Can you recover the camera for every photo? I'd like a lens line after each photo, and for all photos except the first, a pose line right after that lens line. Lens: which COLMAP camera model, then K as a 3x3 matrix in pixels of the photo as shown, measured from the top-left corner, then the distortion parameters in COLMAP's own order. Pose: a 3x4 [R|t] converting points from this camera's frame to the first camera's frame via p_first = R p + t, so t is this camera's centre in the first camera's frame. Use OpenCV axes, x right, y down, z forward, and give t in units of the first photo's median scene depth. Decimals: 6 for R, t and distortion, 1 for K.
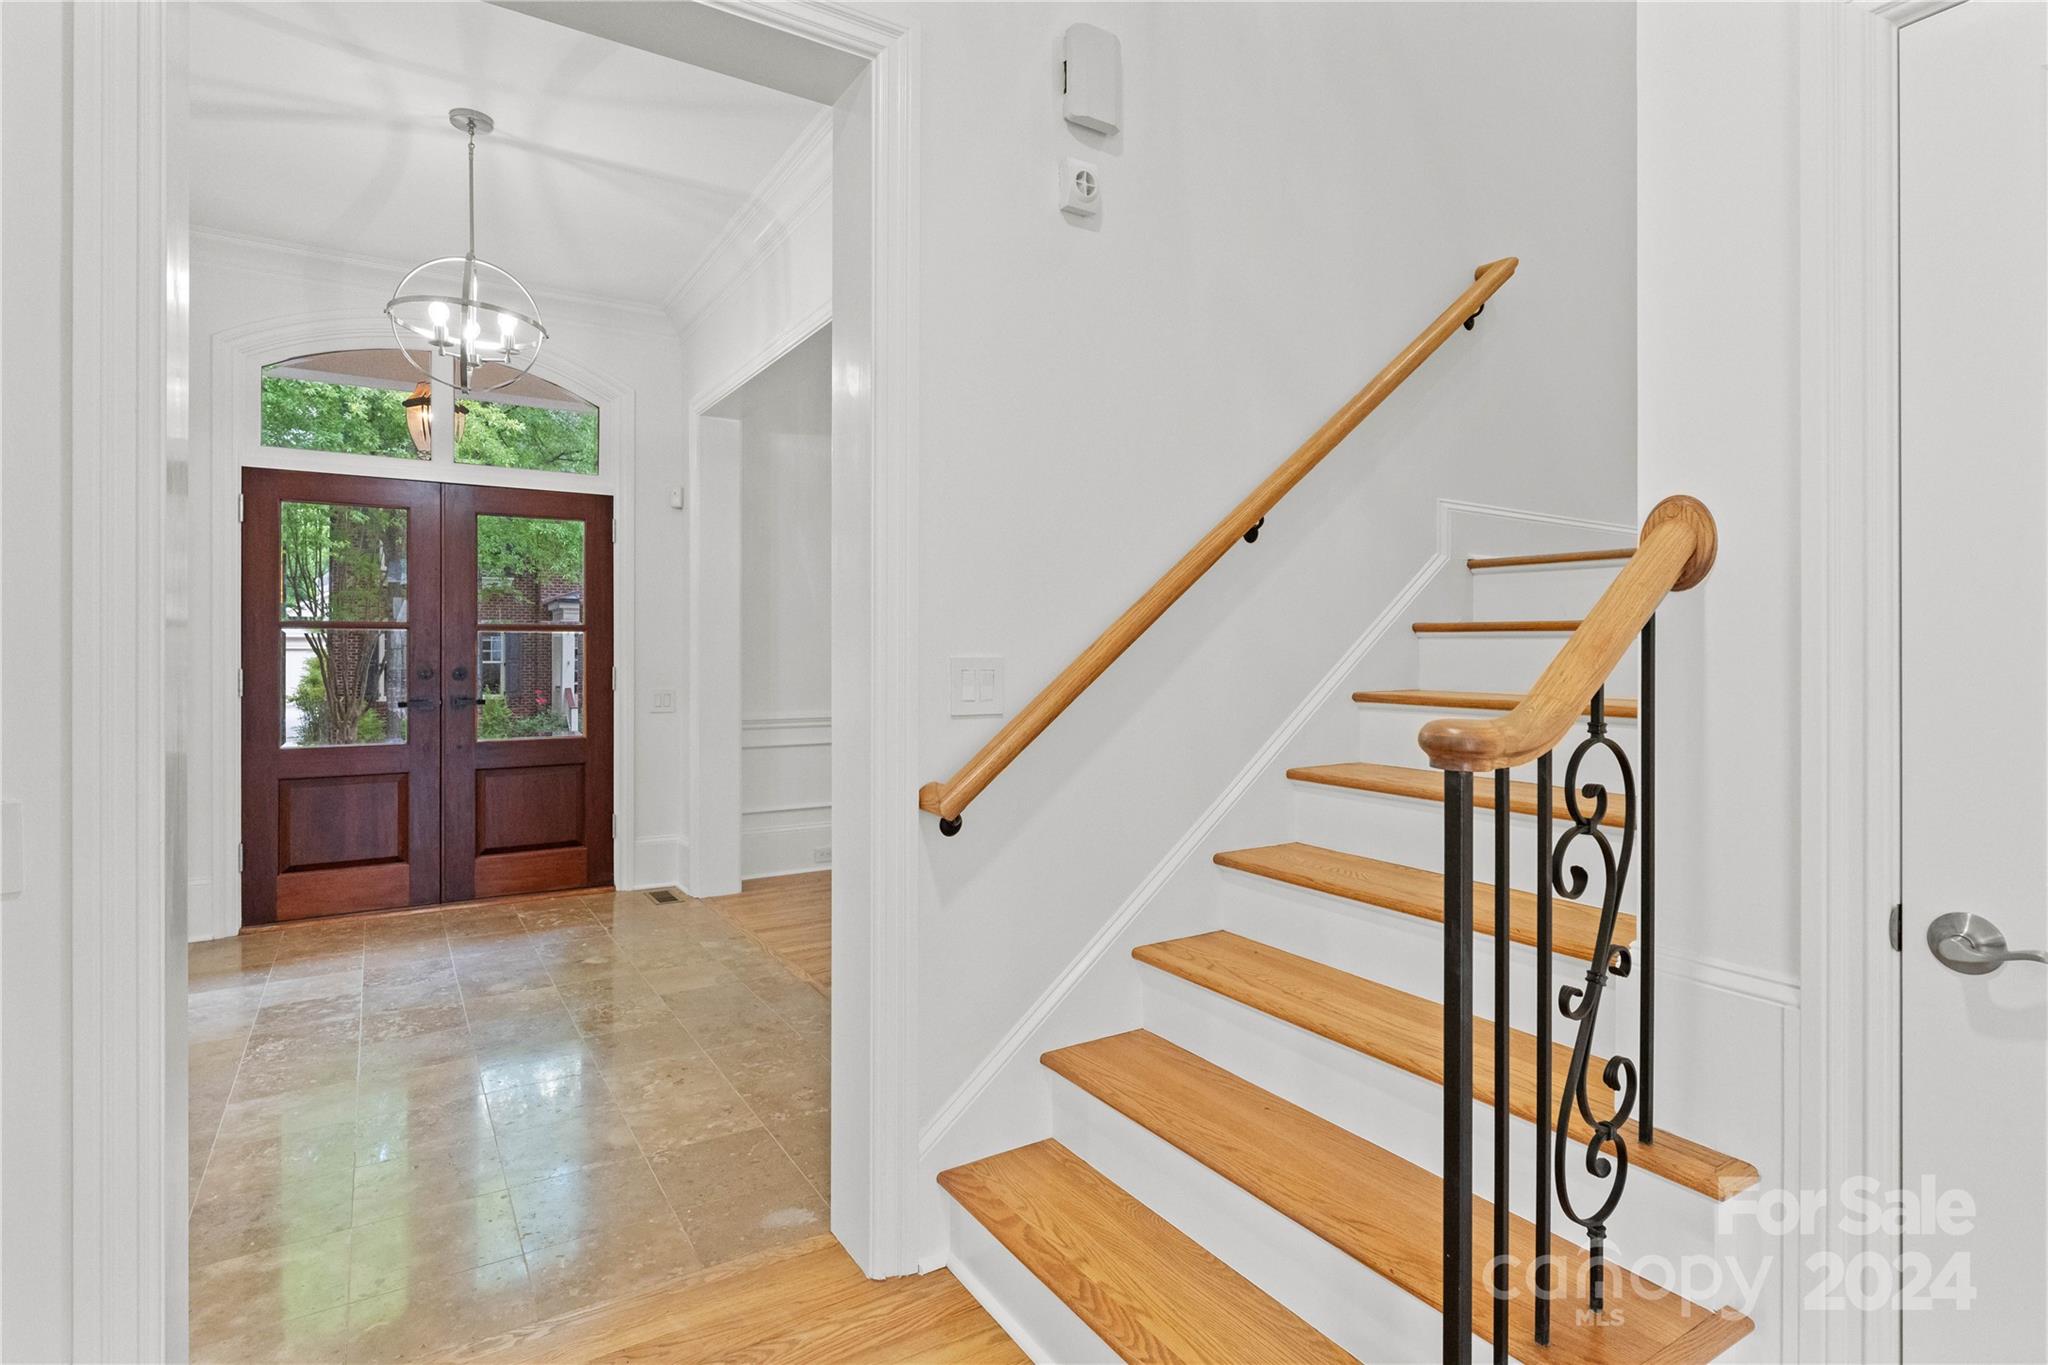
lens RADIAL K [[1015.5, 0, 1026.5], [0, 1015.5, 652.4], [0, 0, 1]] dist [-0.003831, -0.000097]
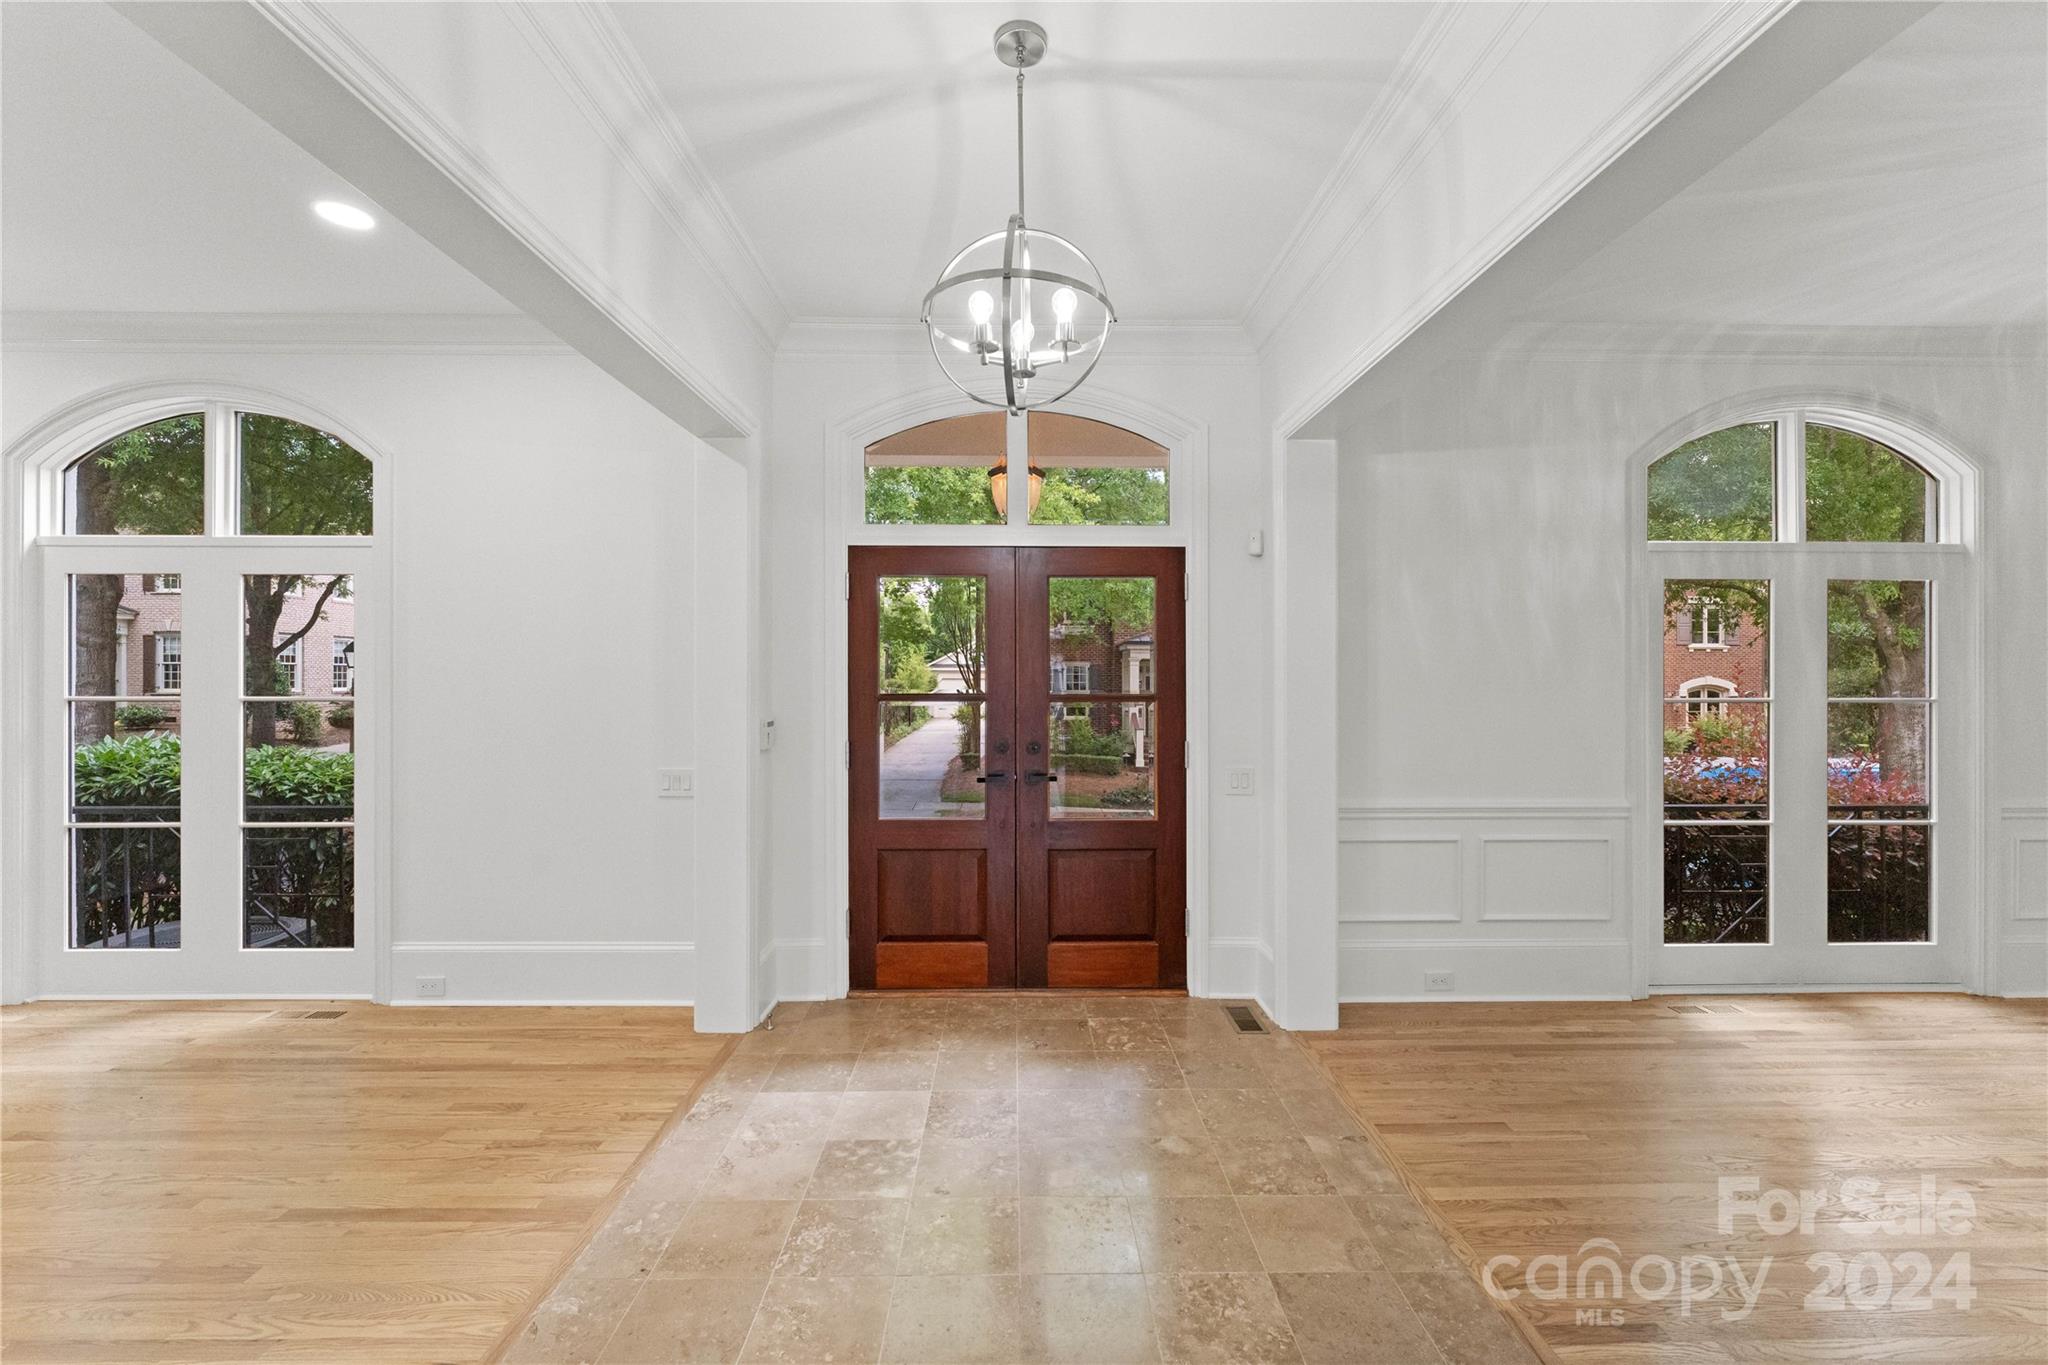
lens RADIAL K [[844.8, 0, 1024.0], [0, 844.8, 682.5], [0, 0, 1]] dist [-0.000568, 0.000147]
pose [[0.850821, 0.000574, -0.525456, -0.151856], [0.001767, 0.999991, 0.003954, -0.042481], [0.525453, -0.004293, 0.850812, 0.324596]]
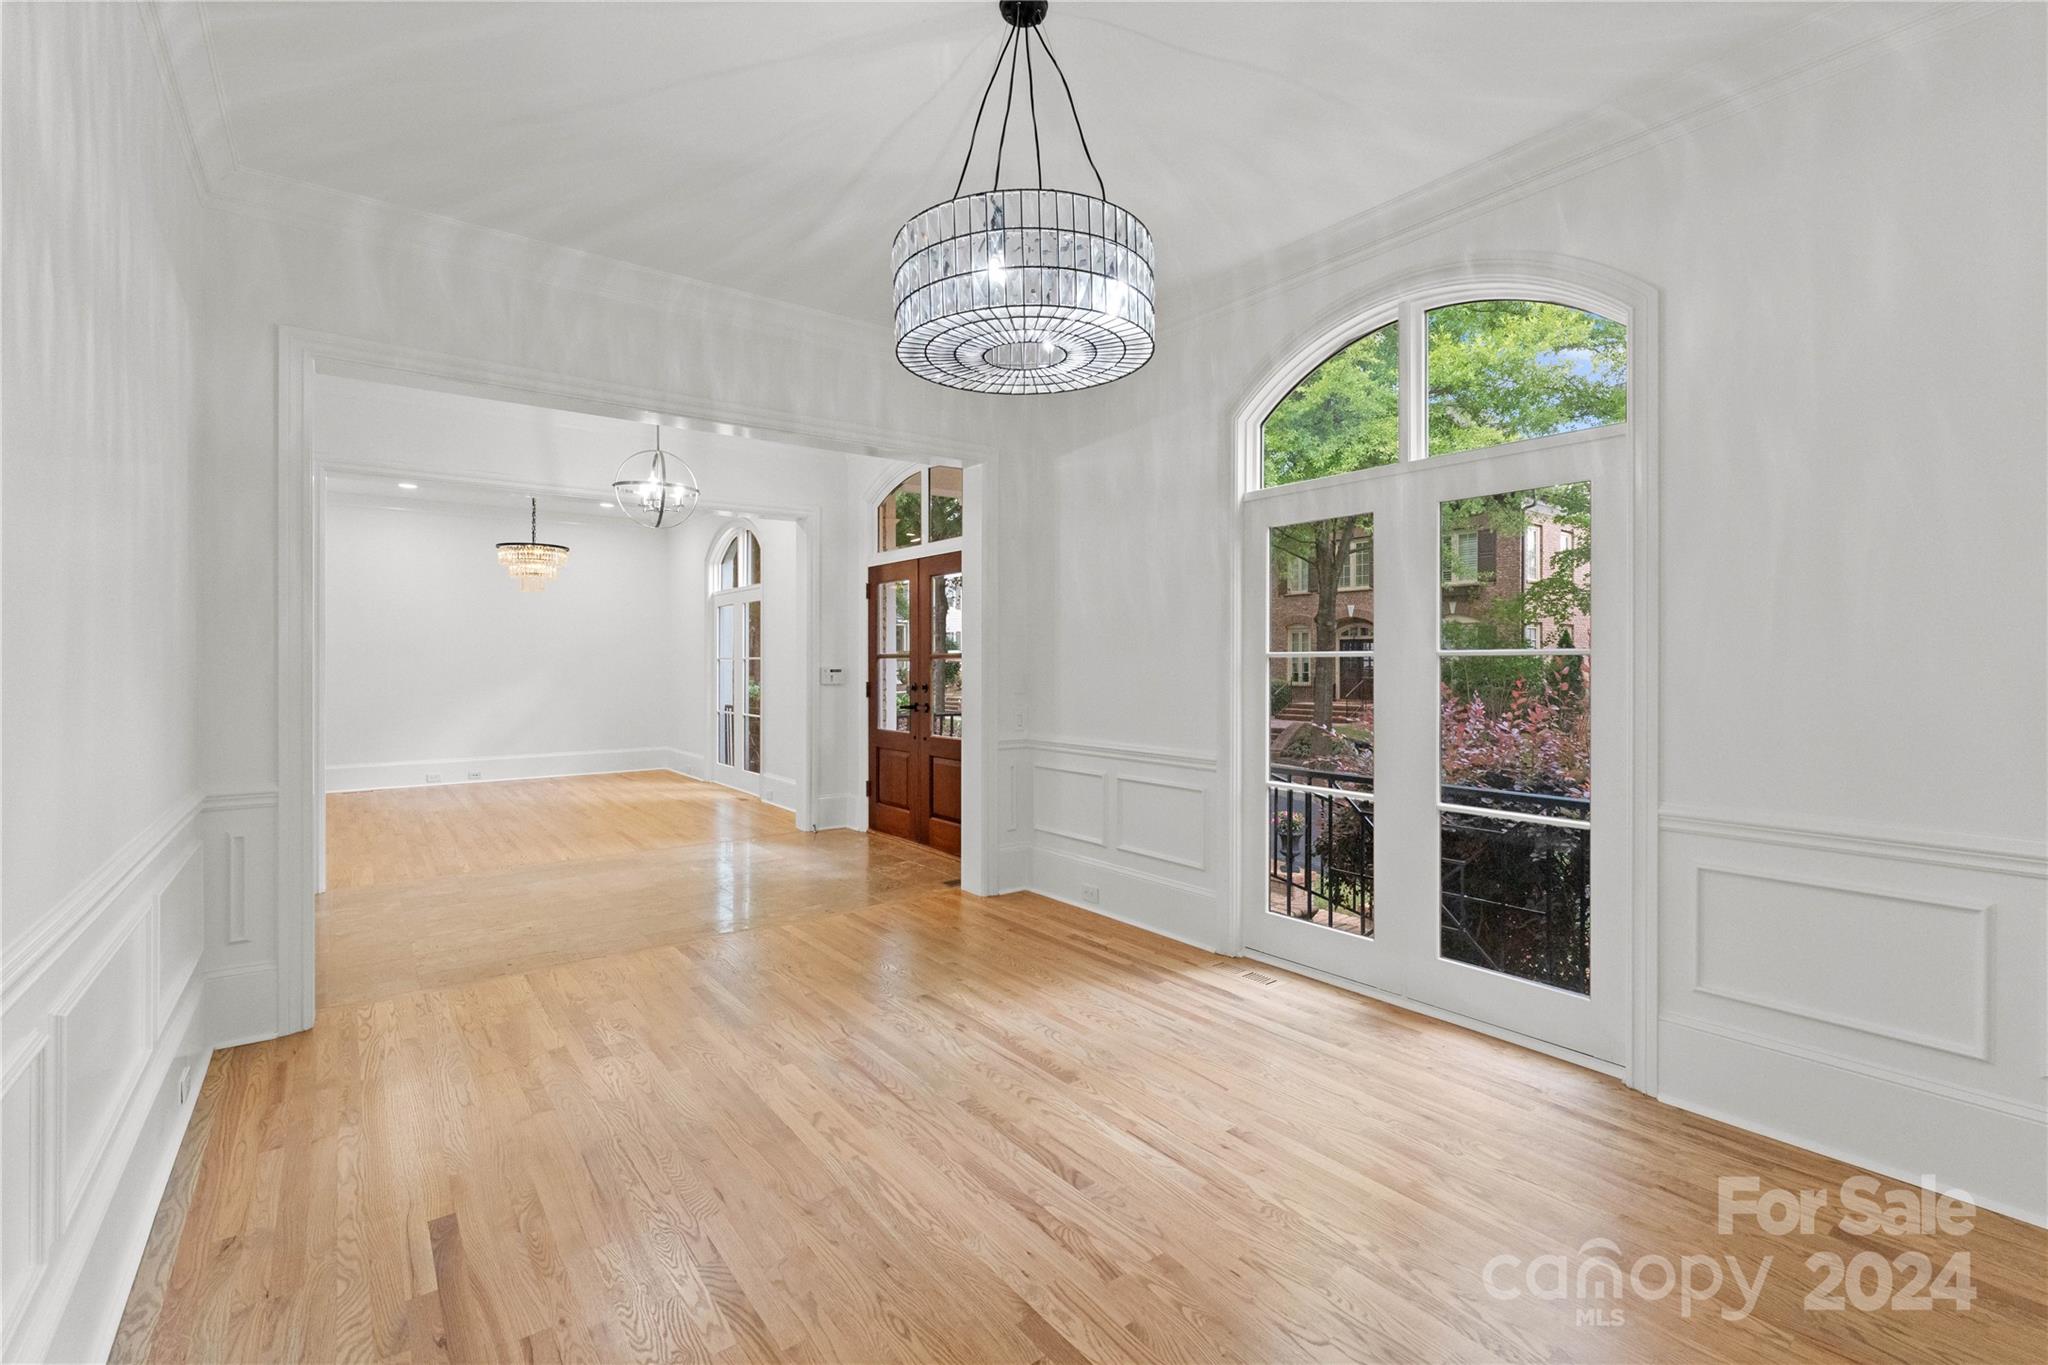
lens RADIAL K [[883.7, 0, 1024.0], [0, 883.7, 682.5], [0, 0, 1]] dist [0.026089, 0.000024]
pose [[0.091724, 0.017353, -0.995633, 0.706385], [-0.005960, 0.999840, 0.016878, -0.009684], [0.995767, 0.004386, 0.091813, 1.019297]]
